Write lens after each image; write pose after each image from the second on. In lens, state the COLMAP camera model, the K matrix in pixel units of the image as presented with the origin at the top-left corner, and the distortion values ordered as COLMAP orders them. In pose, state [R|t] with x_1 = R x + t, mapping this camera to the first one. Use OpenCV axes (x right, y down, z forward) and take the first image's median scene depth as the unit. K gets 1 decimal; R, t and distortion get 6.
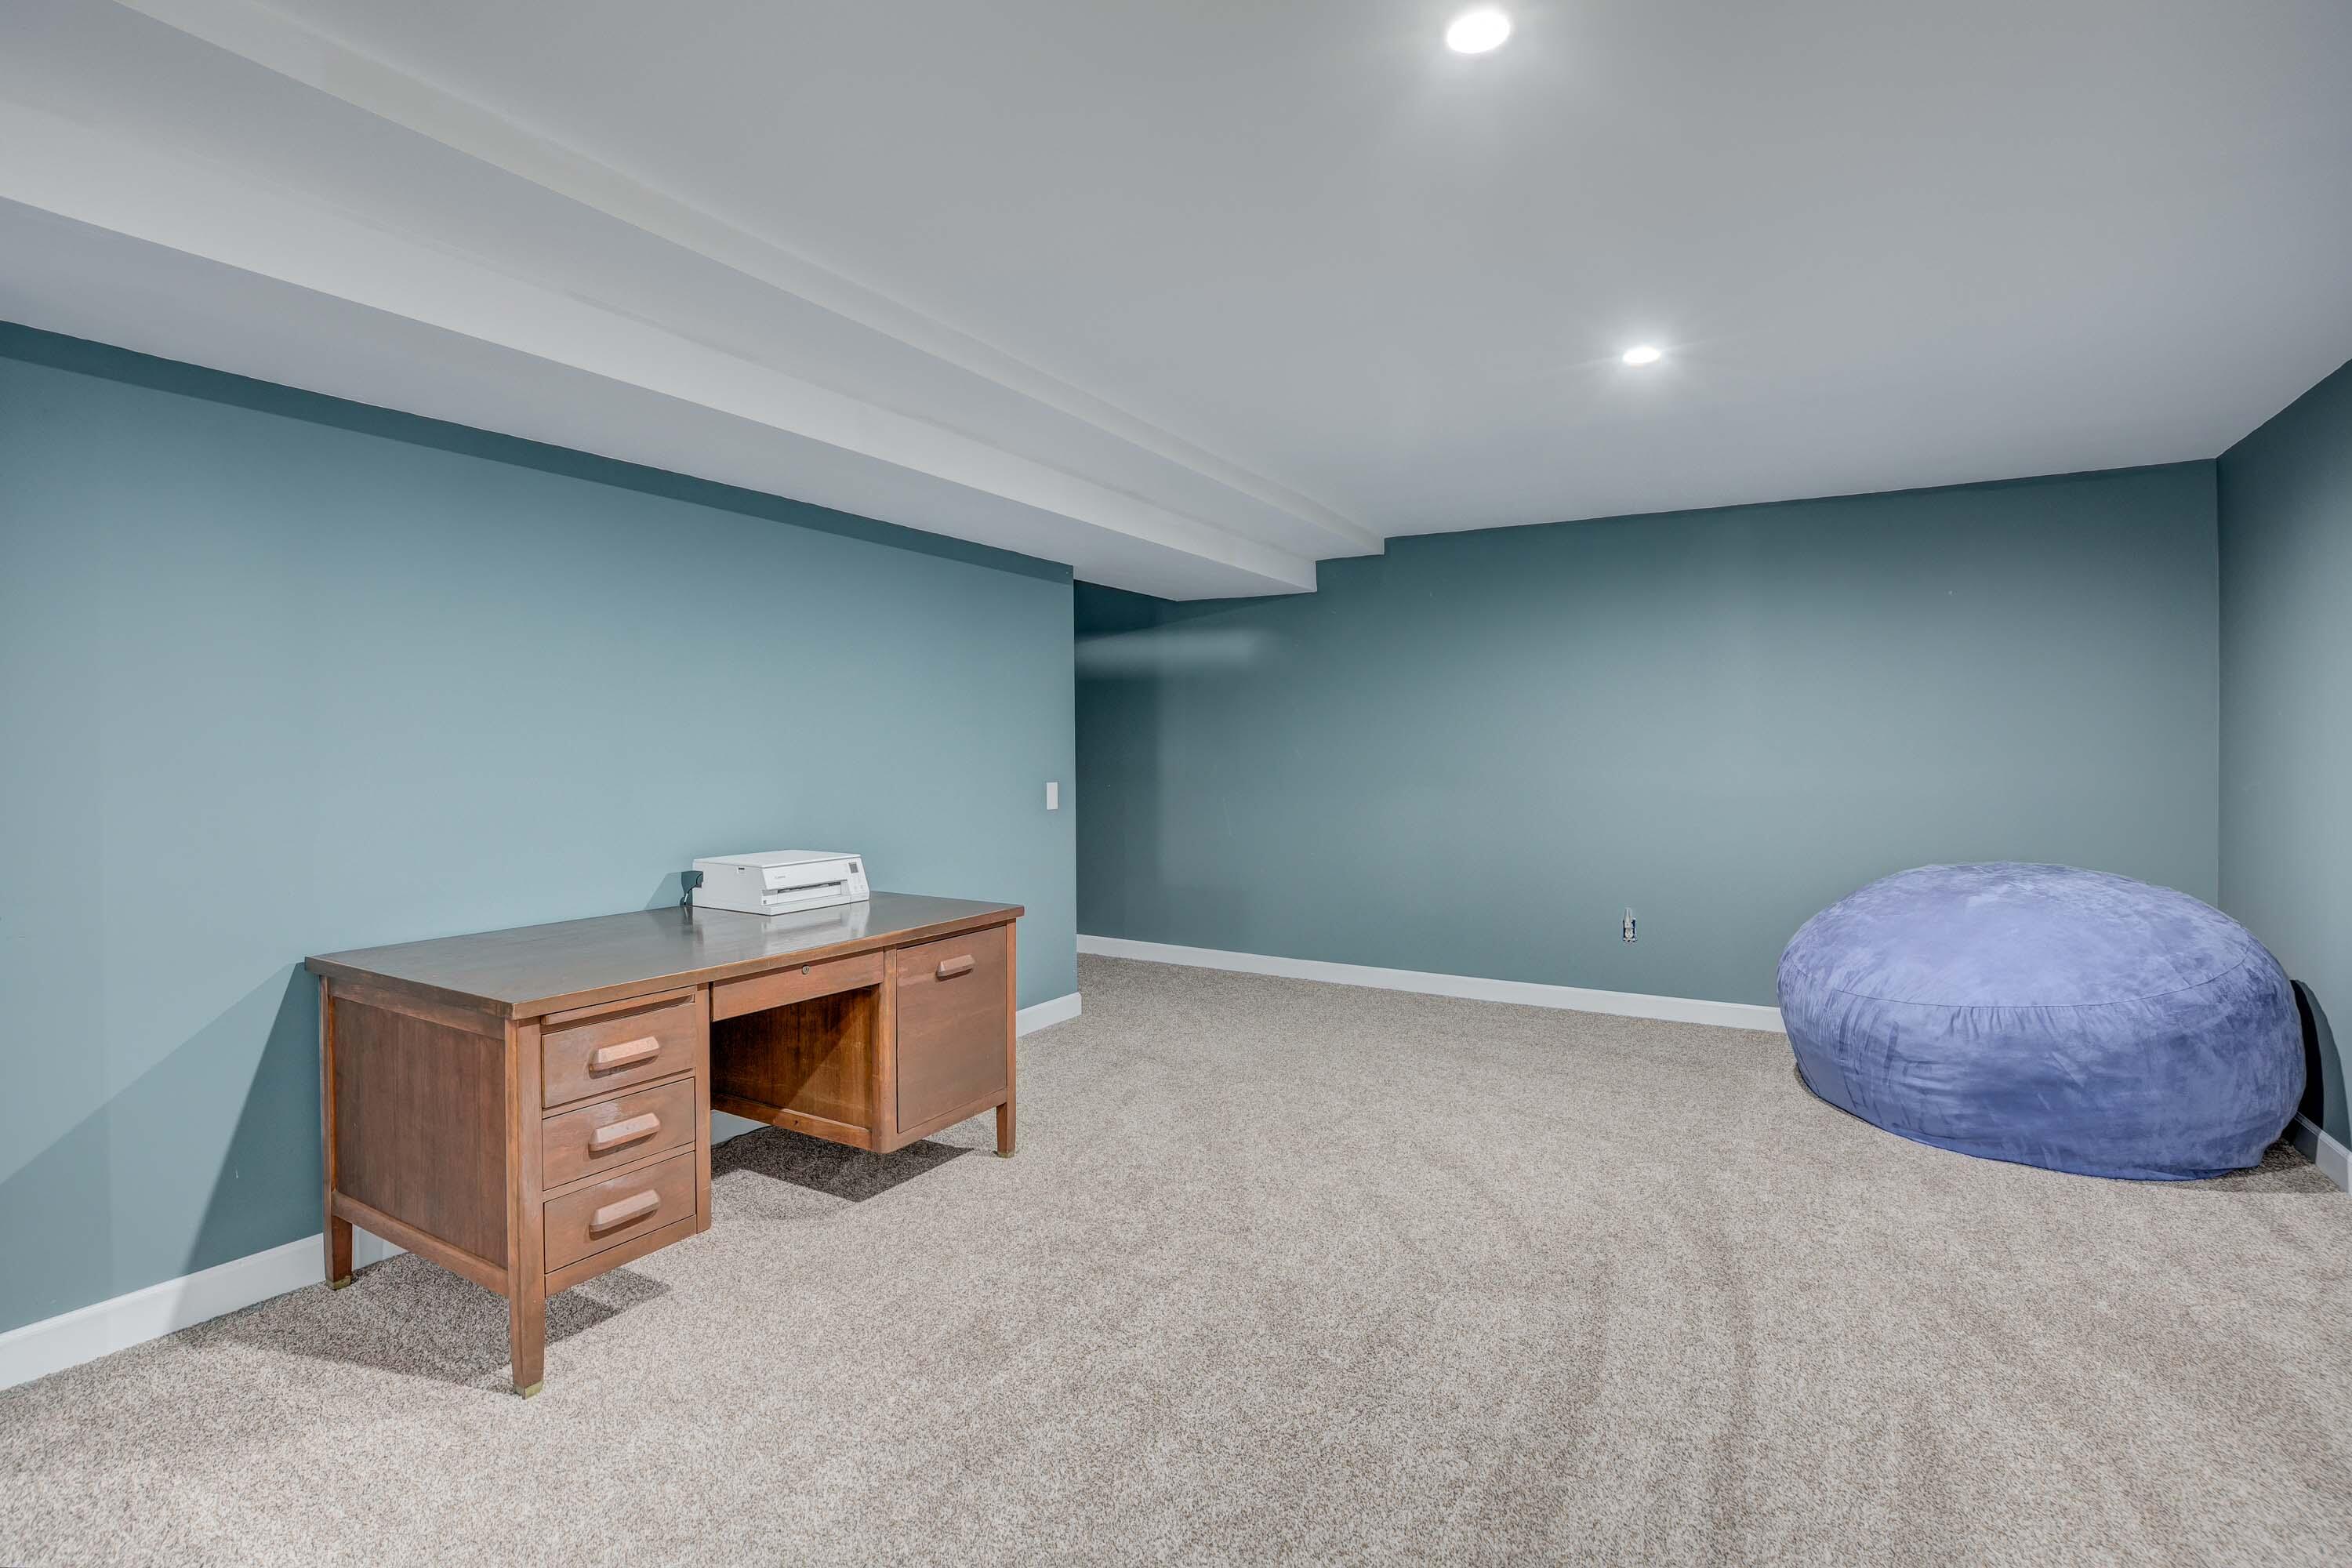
lens RADIAL K [[1113.6, 0, 1176.0], [0, 1113.6, 784.0], [0, 0, 1]] dist [-0.031439, 0.000900]
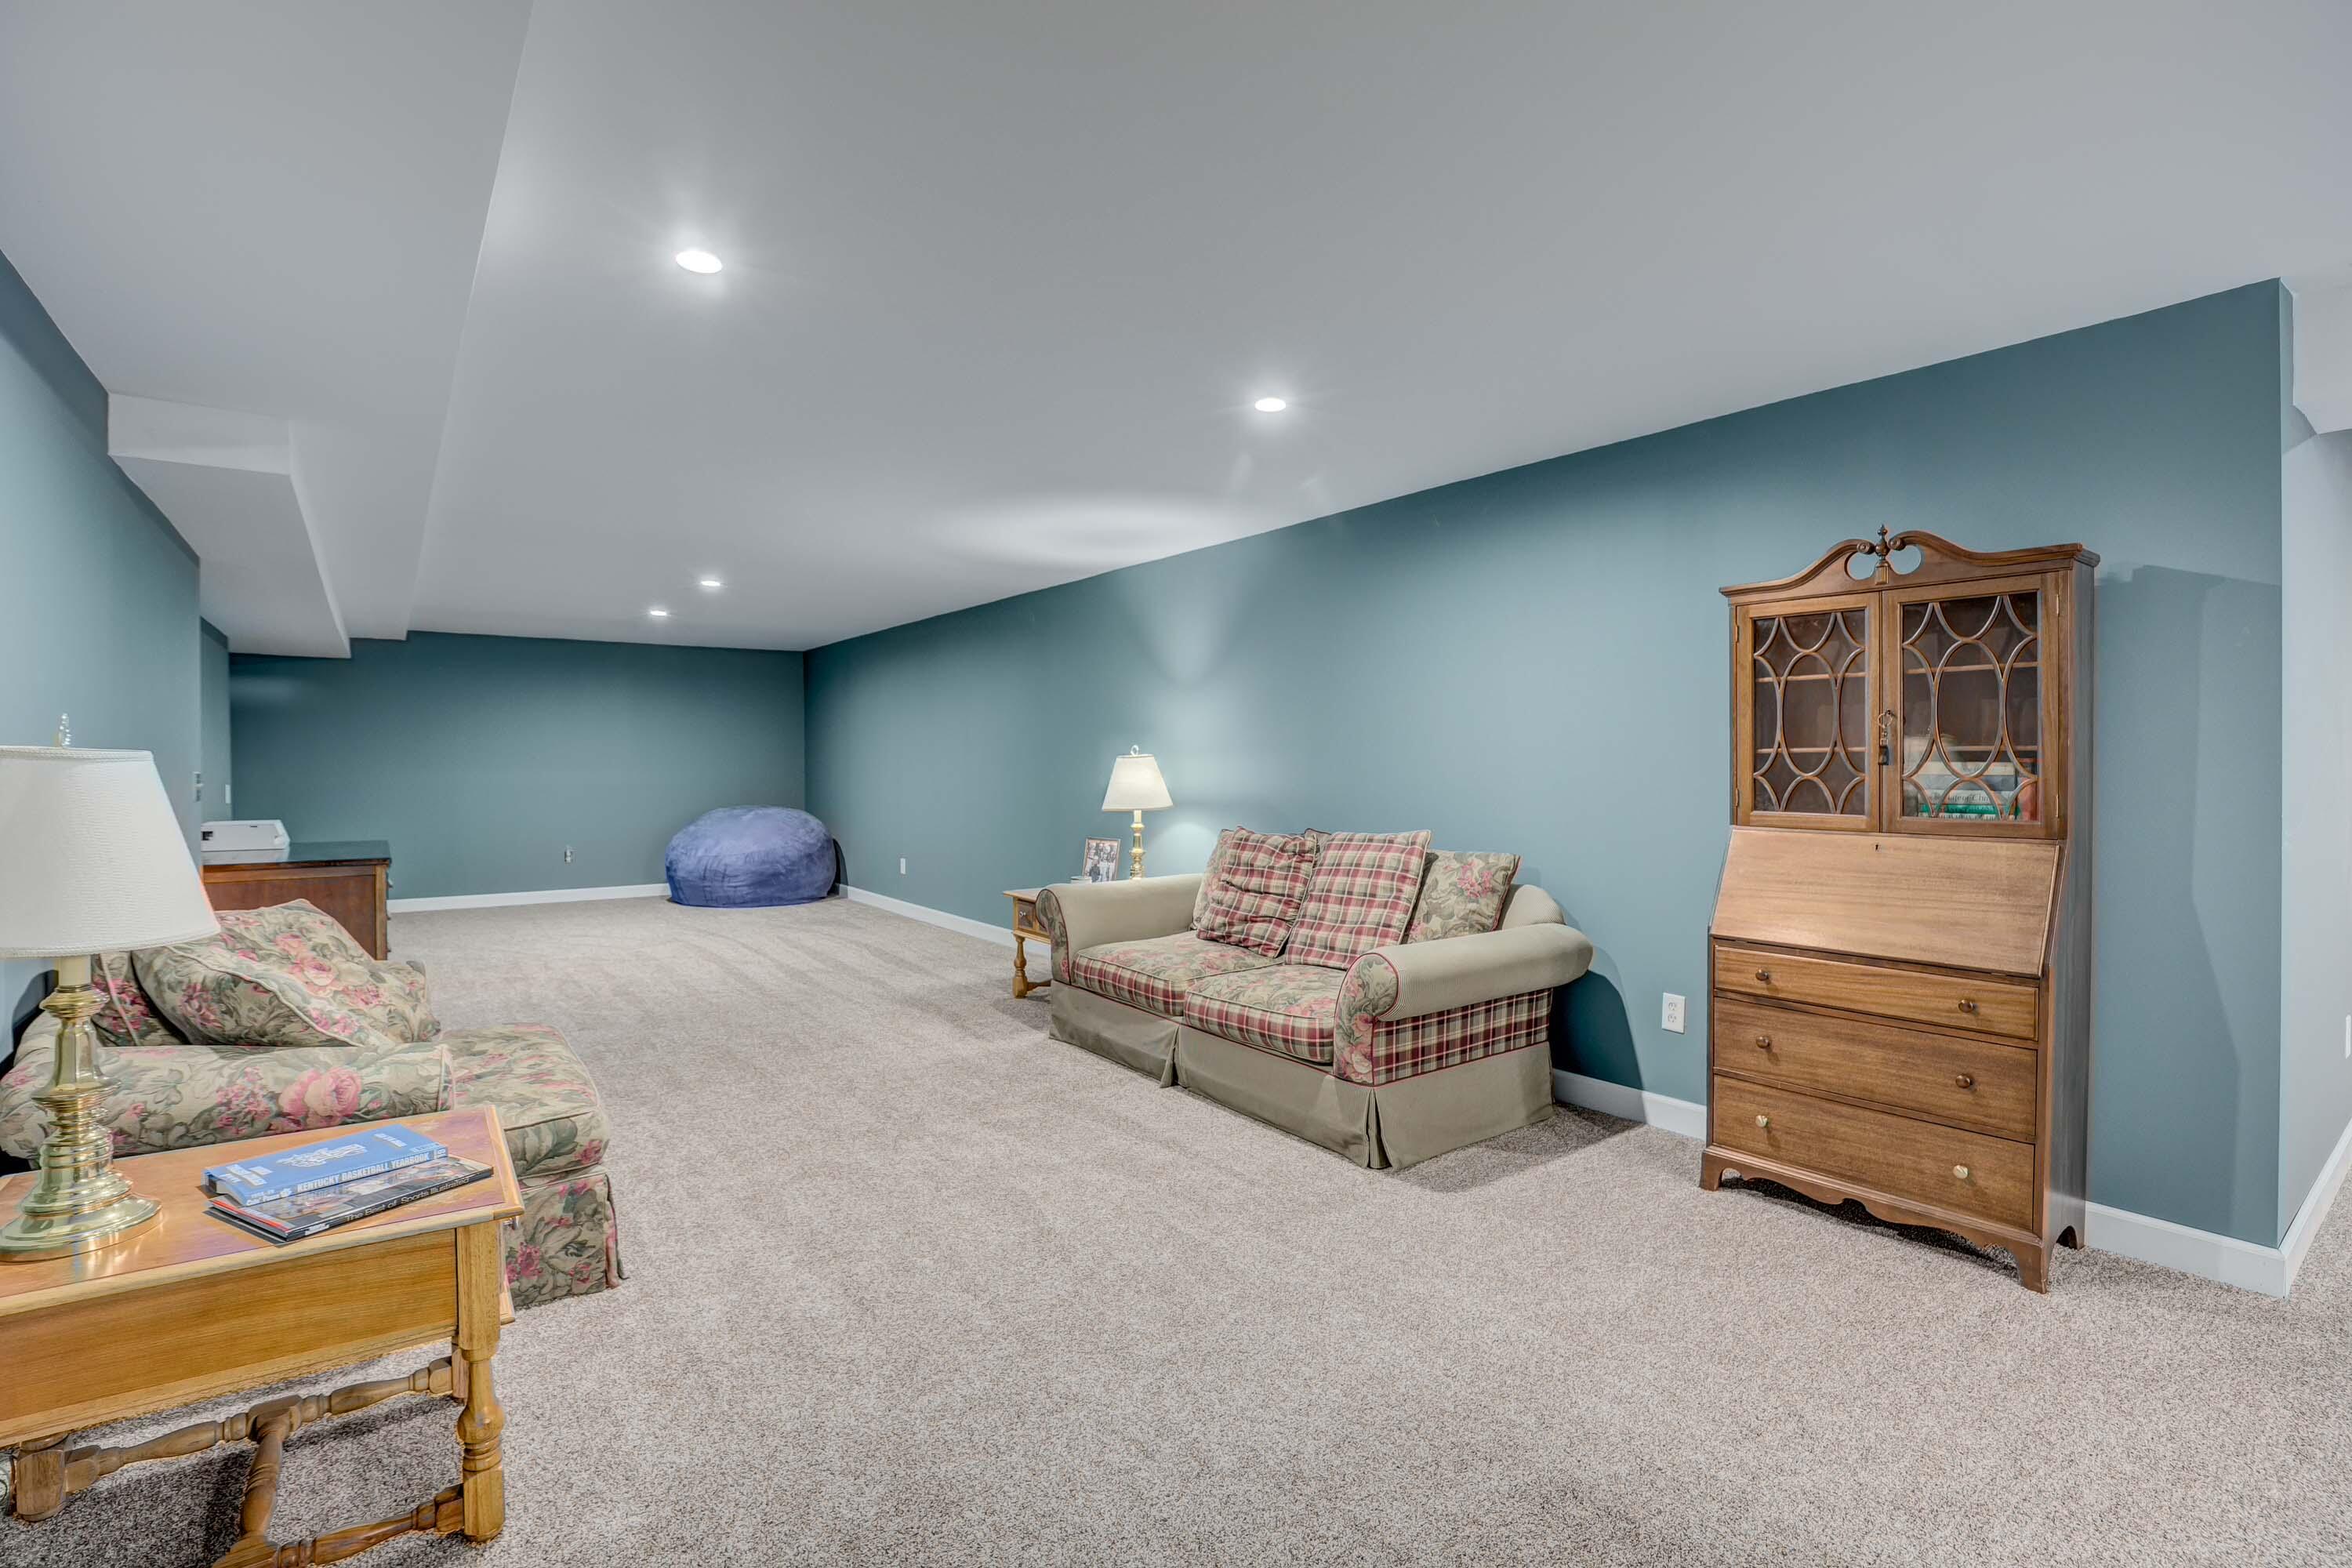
lens RADIAL K [[1113.6, 0, 1176.0], [0, 1113.6, 784.0], [0, 0, 1]] dist [-0.031439, 0.000900]
pose [[0.393137, -0.013110, 0.919386, -1.379856], [0.023369, 0.999718, 0.004263, 0.035308], [-0.919183, 0.019810, 0.393333, -1.070560]]
